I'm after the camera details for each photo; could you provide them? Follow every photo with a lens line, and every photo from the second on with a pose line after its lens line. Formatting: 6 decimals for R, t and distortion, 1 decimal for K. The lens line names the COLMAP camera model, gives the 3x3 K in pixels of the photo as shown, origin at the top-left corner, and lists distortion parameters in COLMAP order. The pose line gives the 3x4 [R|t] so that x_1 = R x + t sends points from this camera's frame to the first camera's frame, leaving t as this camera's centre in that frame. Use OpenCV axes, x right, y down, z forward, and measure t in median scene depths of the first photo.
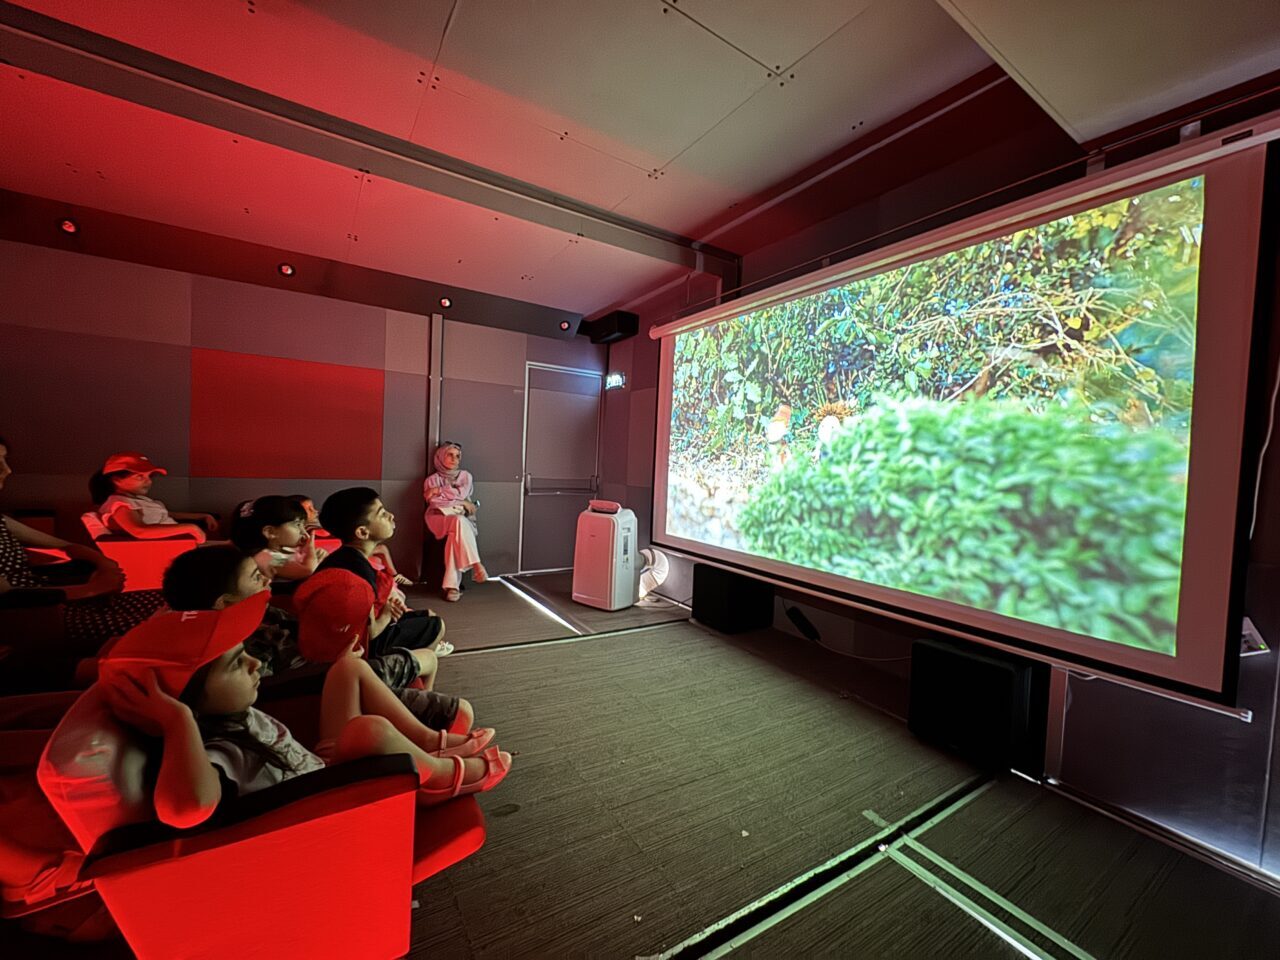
lens RADIAL K [[508.4, 0, 640.0], [0, 508.4, 480.0], [0, 0, 1]] dist [0.001649, 0.000277]
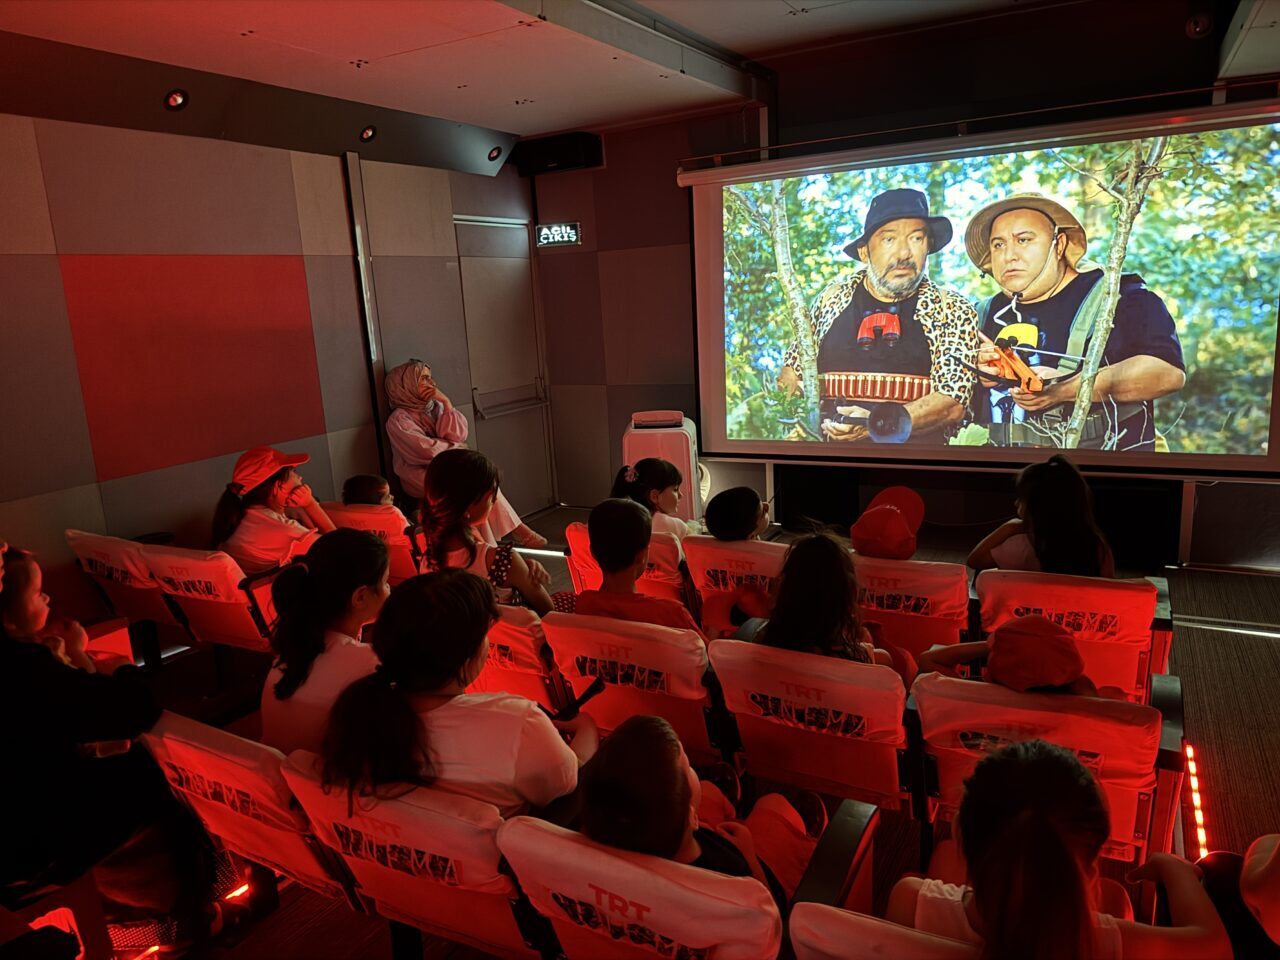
lens RADIAL K [[898.3, 0, 640.0], [0, 898.3, 480.0], [0, 0, 1]] dist [0.000381, -0.005400]
pose [[0.872569, -0.188477, 0.450666, -0.703393], [0.111004, 0.974936, 0.192814, -0.118495], [-0.475711, -0.118218, 0.871621, -0.172540]]
